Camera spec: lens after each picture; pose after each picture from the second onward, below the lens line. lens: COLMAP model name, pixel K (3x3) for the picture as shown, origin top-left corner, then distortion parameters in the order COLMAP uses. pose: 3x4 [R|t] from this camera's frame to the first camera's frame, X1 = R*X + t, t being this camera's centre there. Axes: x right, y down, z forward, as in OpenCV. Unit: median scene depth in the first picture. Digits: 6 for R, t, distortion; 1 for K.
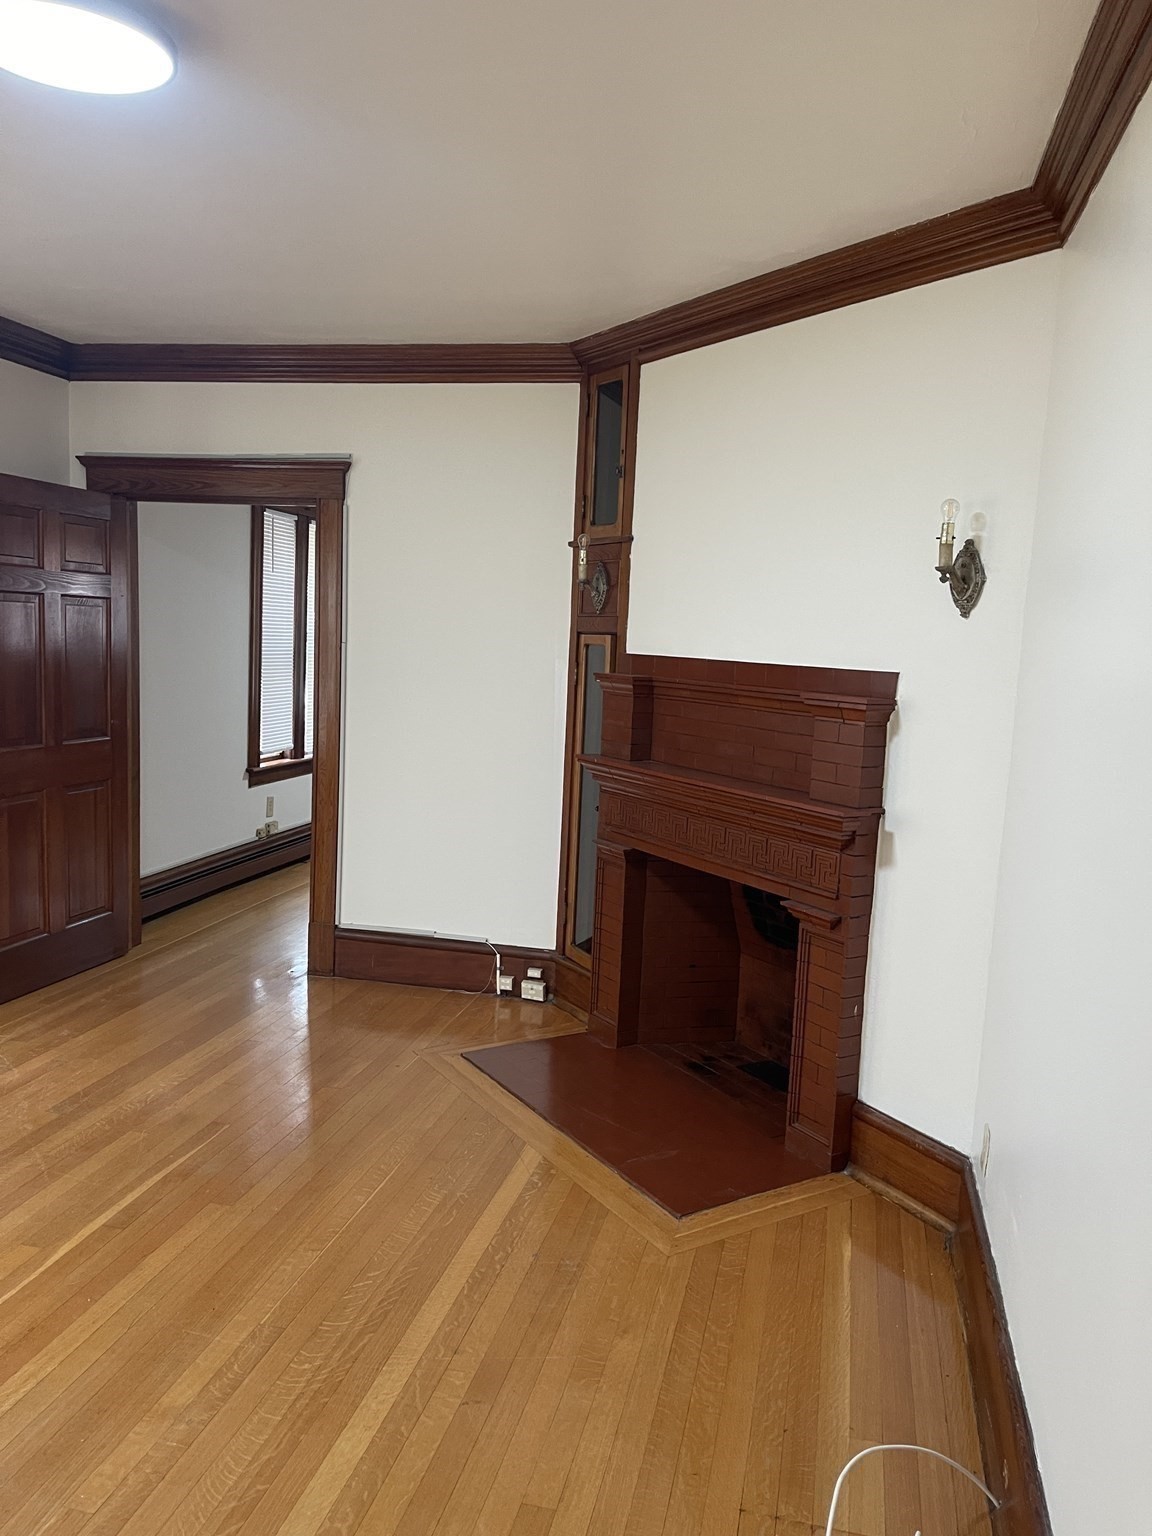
lens RADIAL K [[1162.1, 0, 577.1], [0, 1162.1, 791.5], [0, 0, 1]] dist [0.072363, -0.002010]
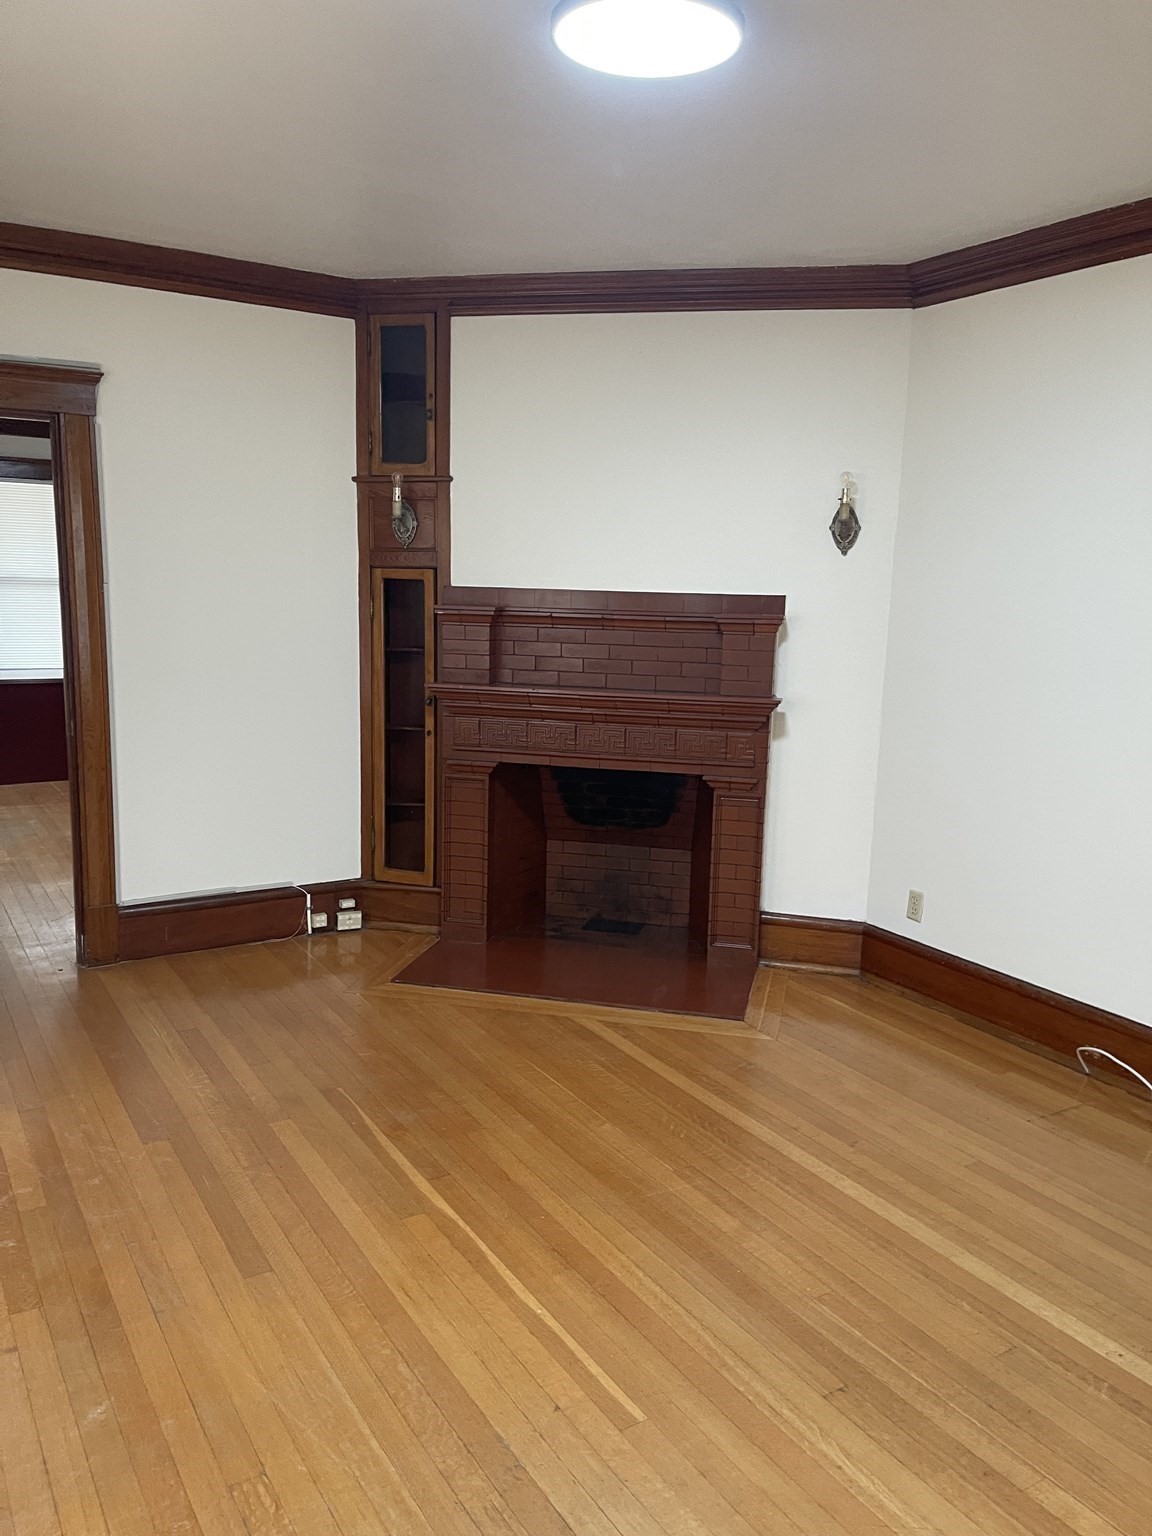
lens RADIAL K [[1153.3, 0, 582.4], [0, 1153.3, 784.0], [0, 0, 1]] dist [0.064752, -0.094072]
pose [[0.704290, -0.145279, 0.694889, -0.640691], [0.102385, 0.989390, 0.103080, -0.034570], [-0.702491, -0.001453, 0.711691, 0.147003]]
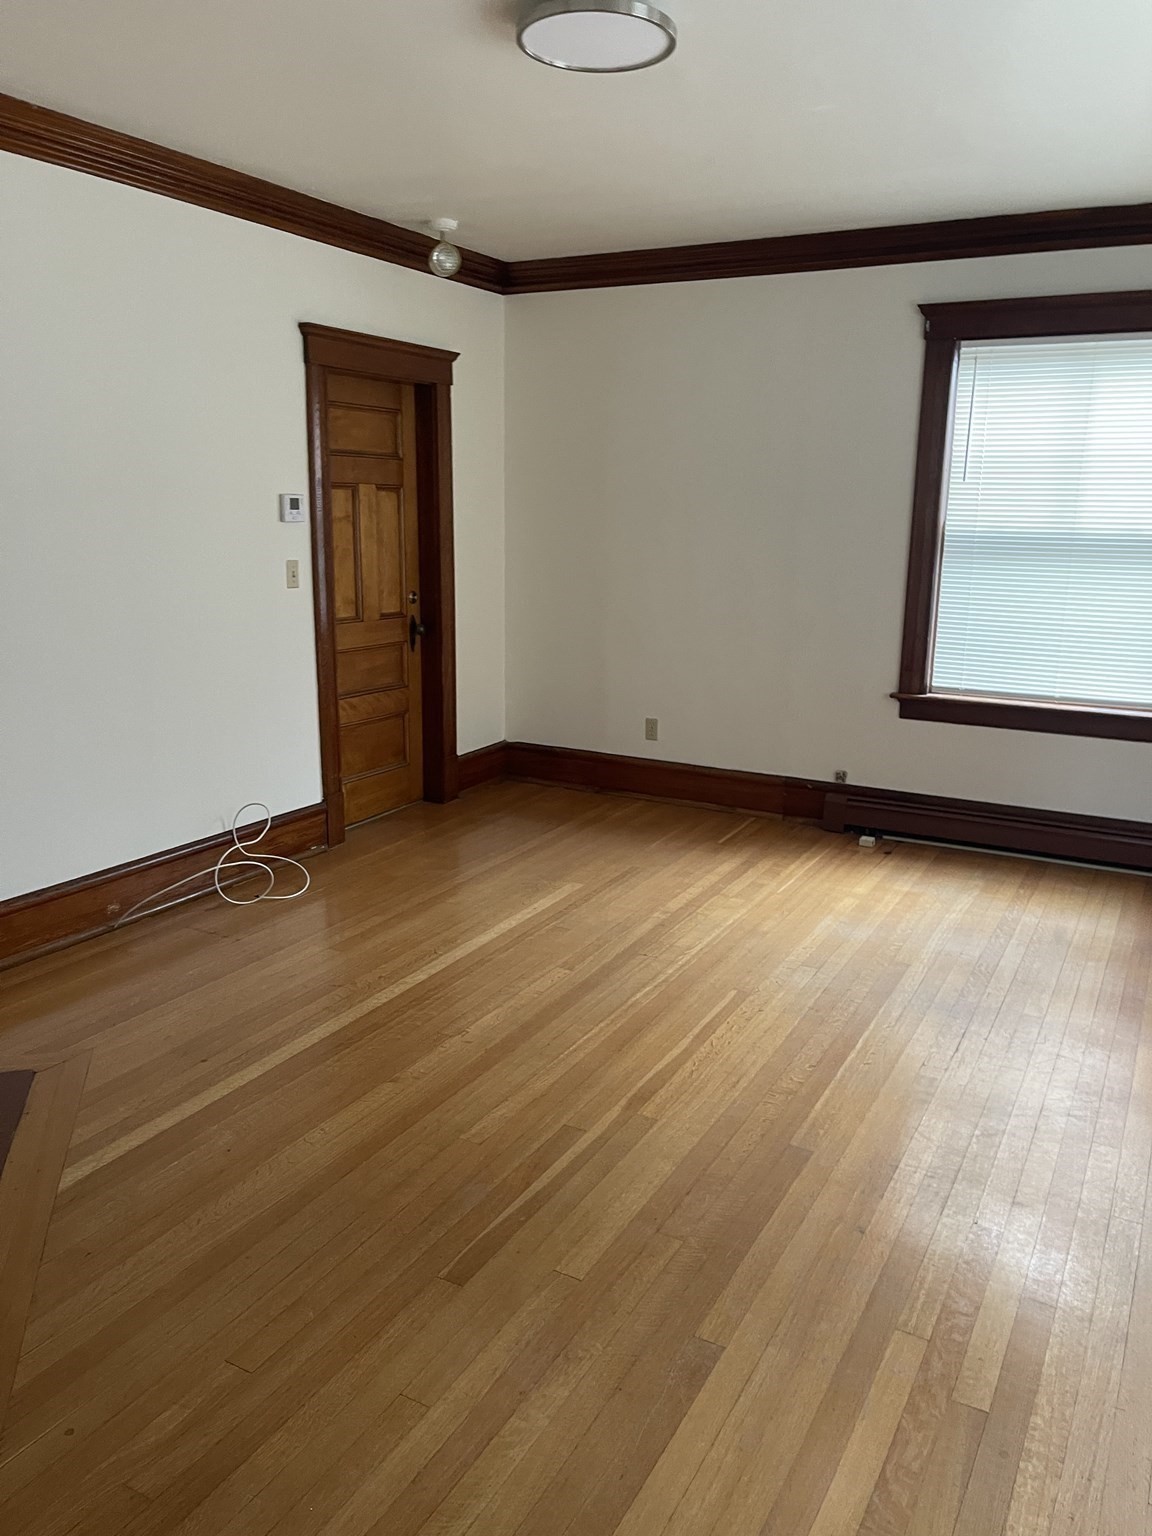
lens RADIAL K [[1153.3, 0, 582.4], [0, 1153.3, 784.0], [0, 0, 1]] dist [0.064752, -0.094072]
pose [[-0.962410, -0.120953, 0.243182, -0.405916], [-0.020262, 0.924844, 0.379808, -0.175085], [-0.270845, 0.360603, -0.892529, 1.188711]]
